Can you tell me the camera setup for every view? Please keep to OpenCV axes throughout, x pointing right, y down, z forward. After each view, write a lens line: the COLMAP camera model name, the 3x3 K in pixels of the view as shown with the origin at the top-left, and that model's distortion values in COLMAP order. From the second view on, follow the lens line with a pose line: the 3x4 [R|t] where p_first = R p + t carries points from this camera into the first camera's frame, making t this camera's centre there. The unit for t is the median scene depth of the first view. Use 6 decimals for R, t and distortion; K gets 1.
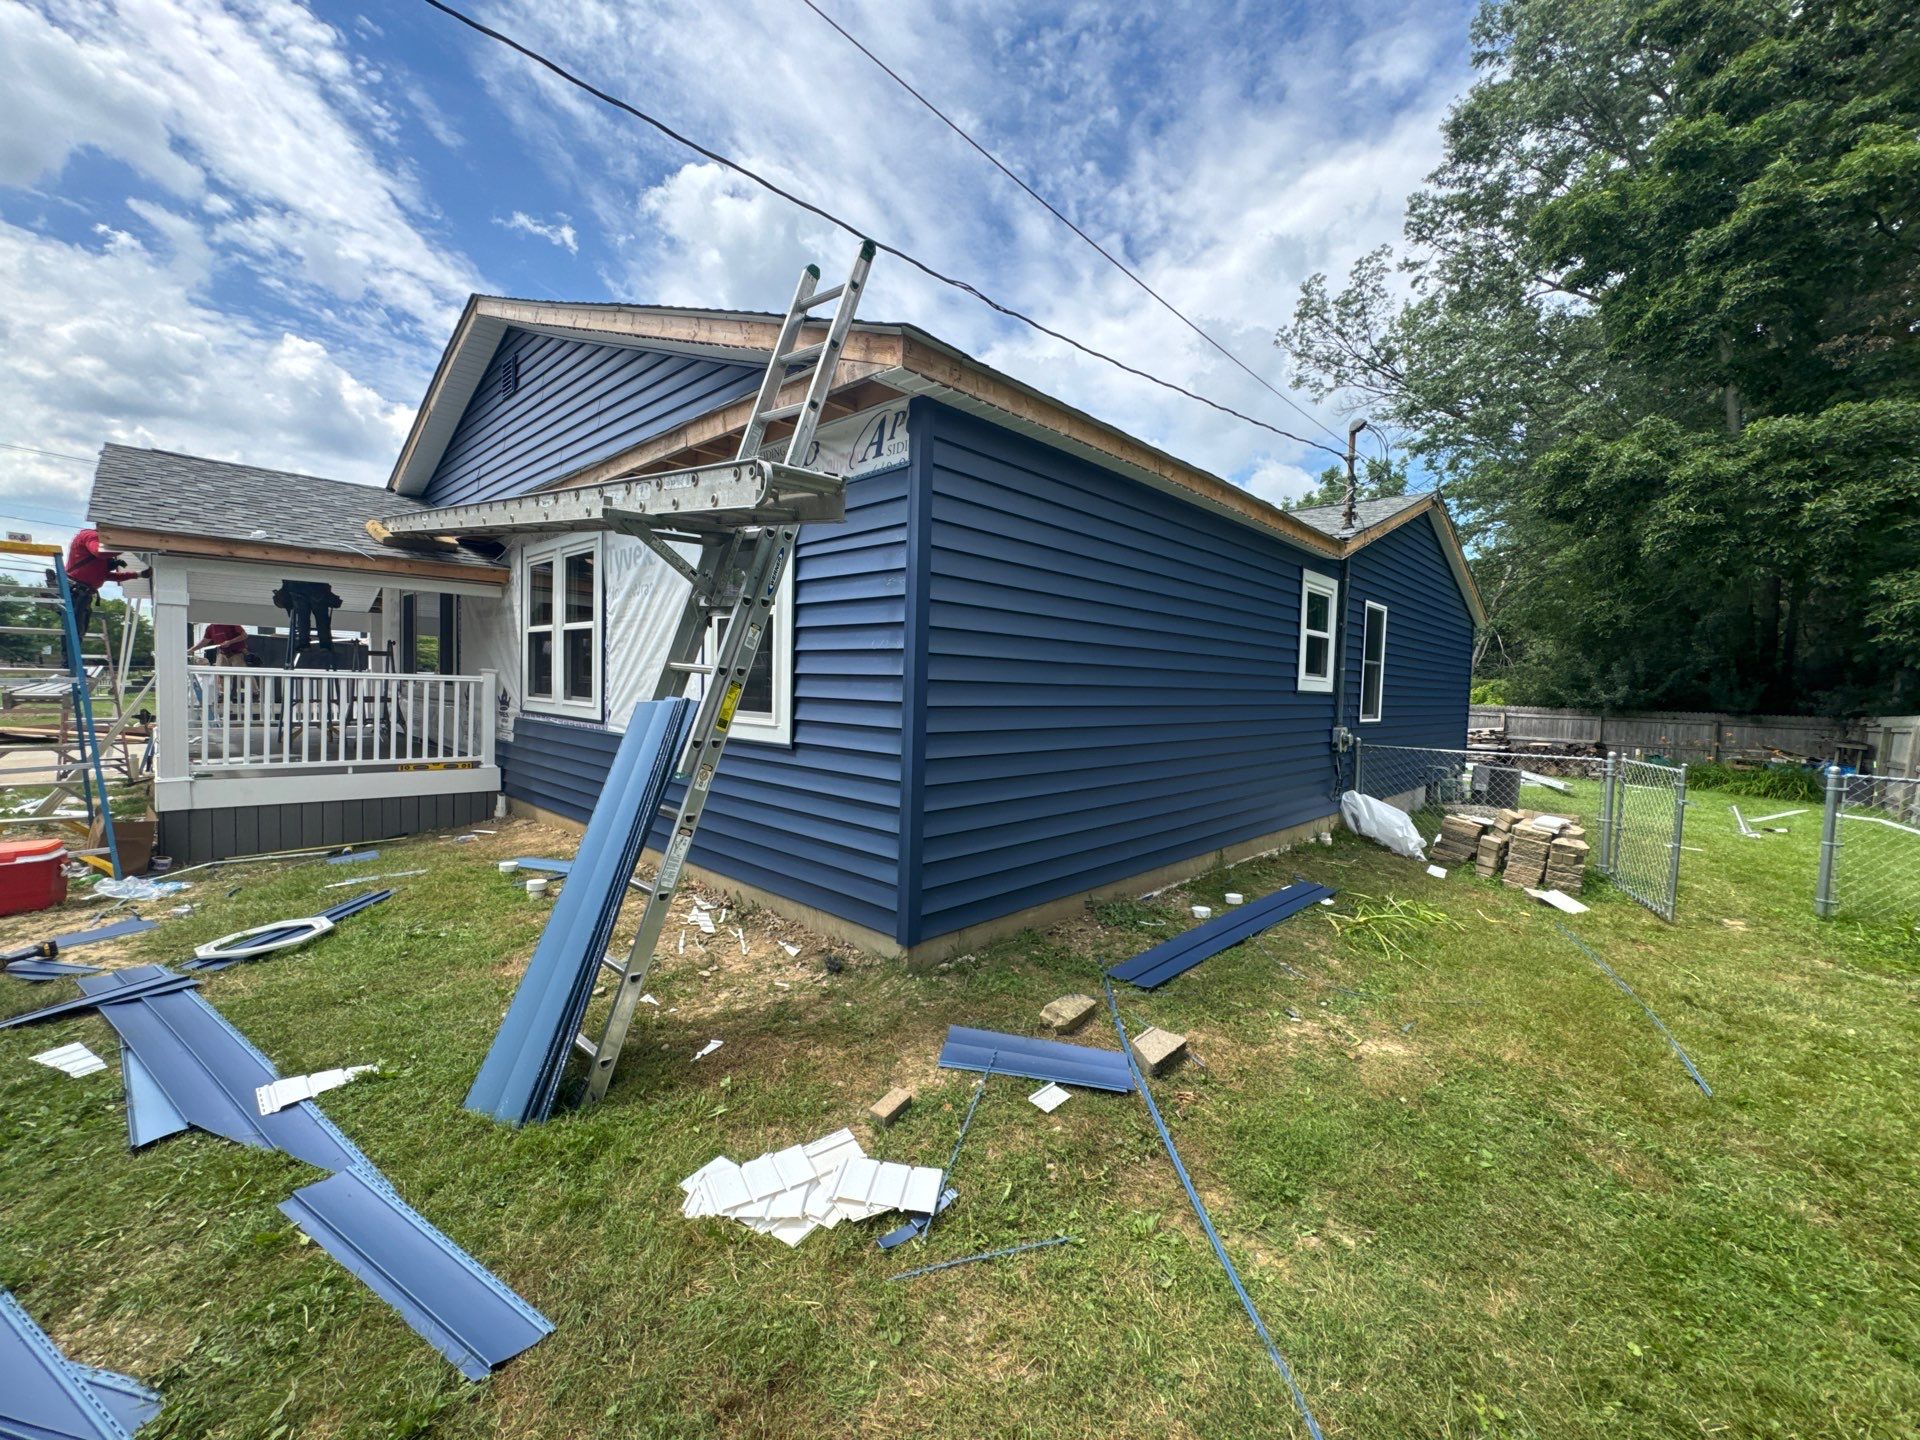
lens RADIAL K [[779.4, 0, 965.6], [0, 779.4, 718.3], [0, 0, 1]] dist [0.003307, 0.000144]
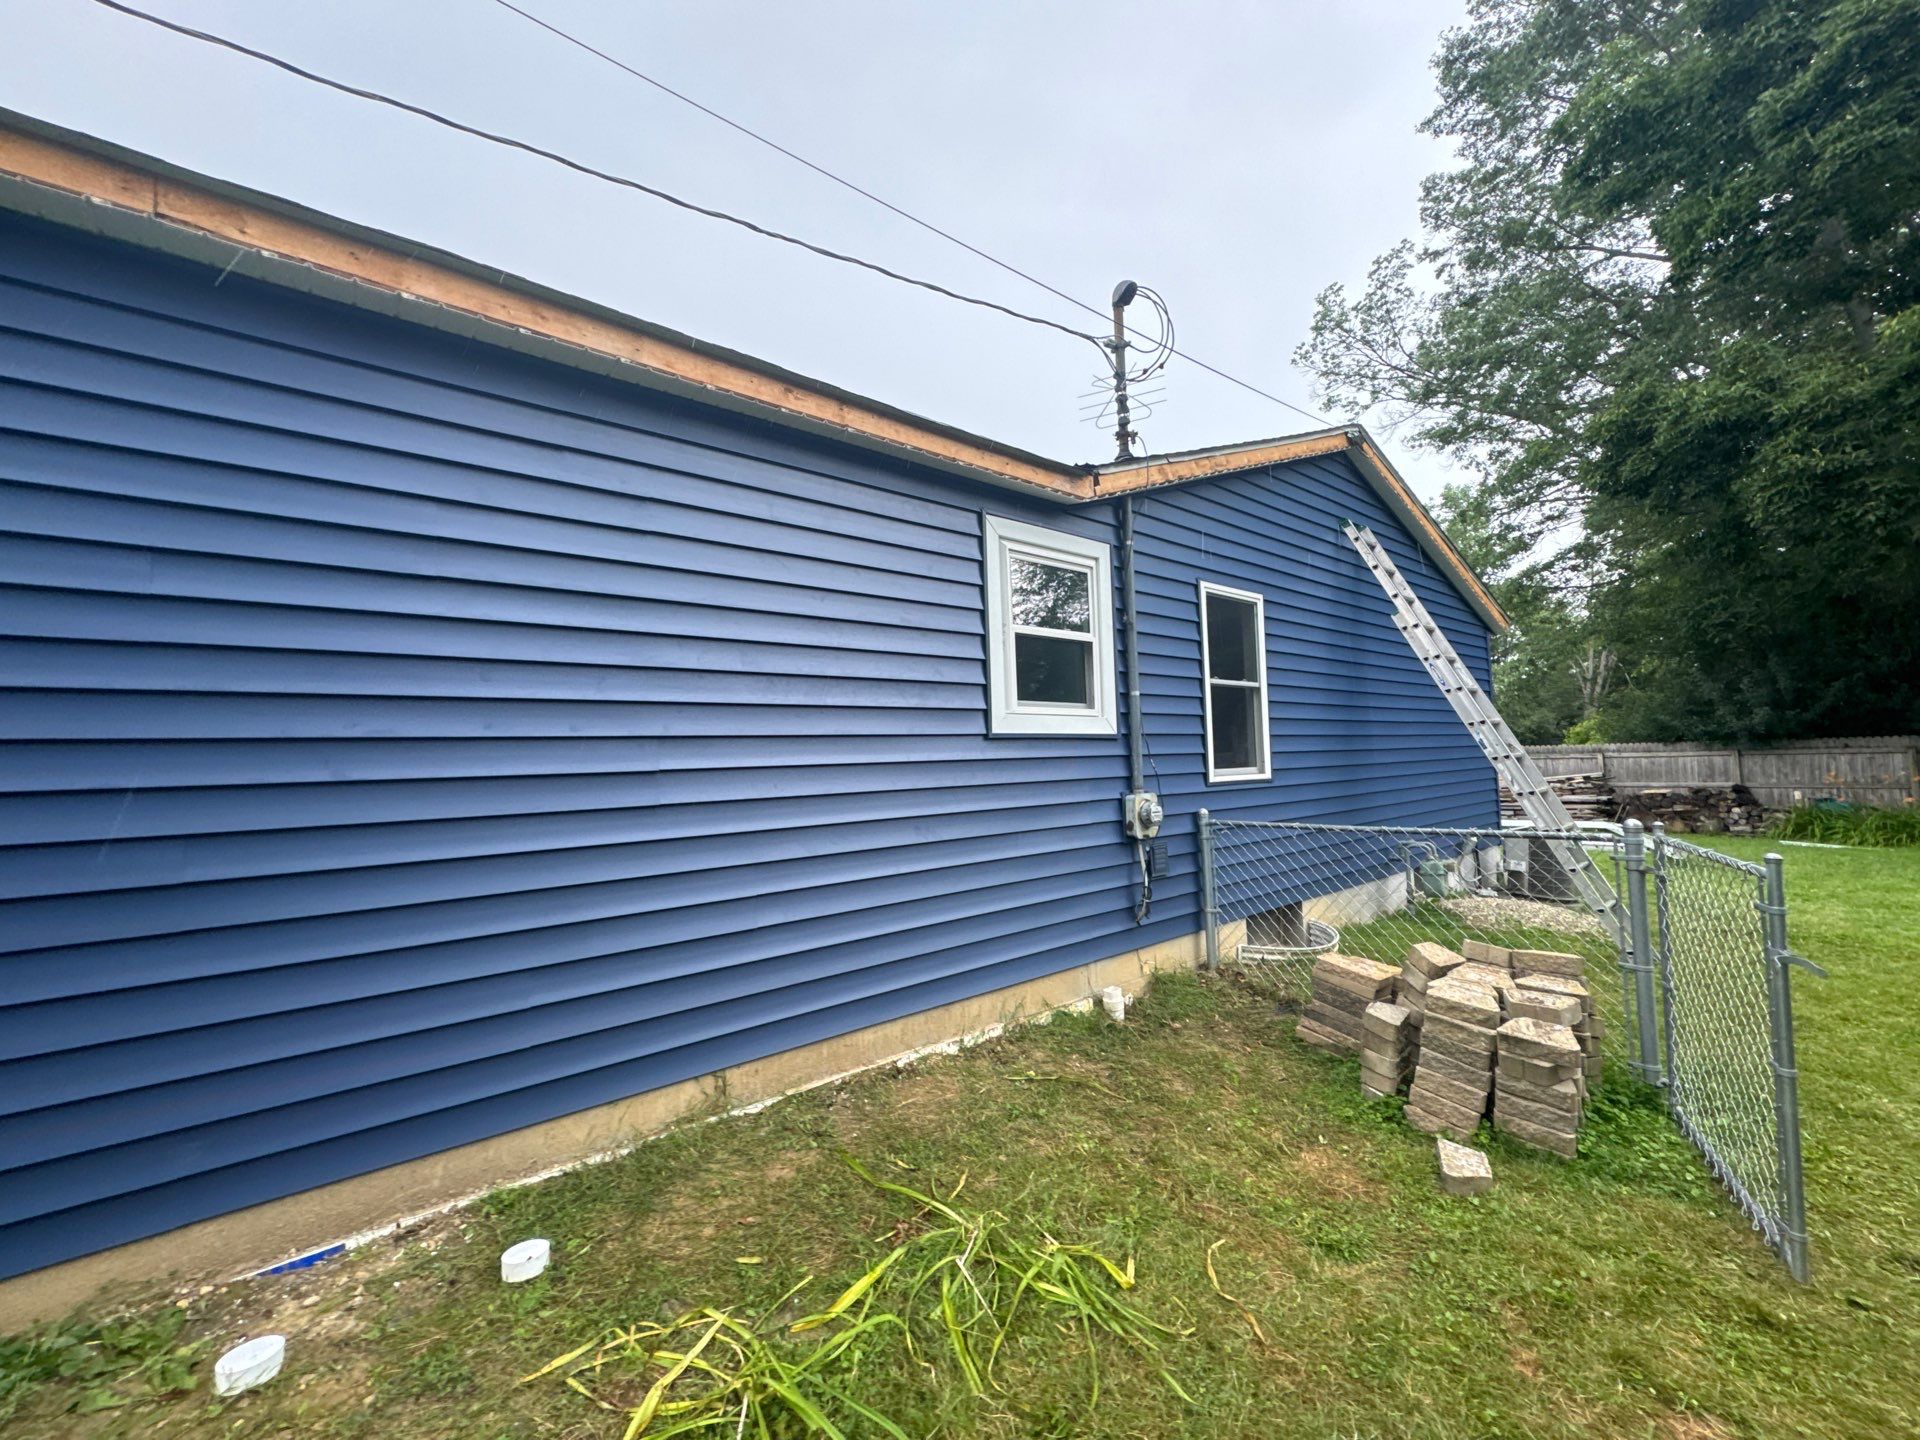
lens RADIAL K [[779.4, 0, 960.0], [0, 779.4, 717.7], [0, 0, 1]] dist [0.003307, 0.000144]
pose [[0.990737, -0.064662, -0.119413, 0.239916], [0.052781, 0.993576, -0.100108, 0.003233], [0.125119, 0.092878, 0.987785, 0.234351]]
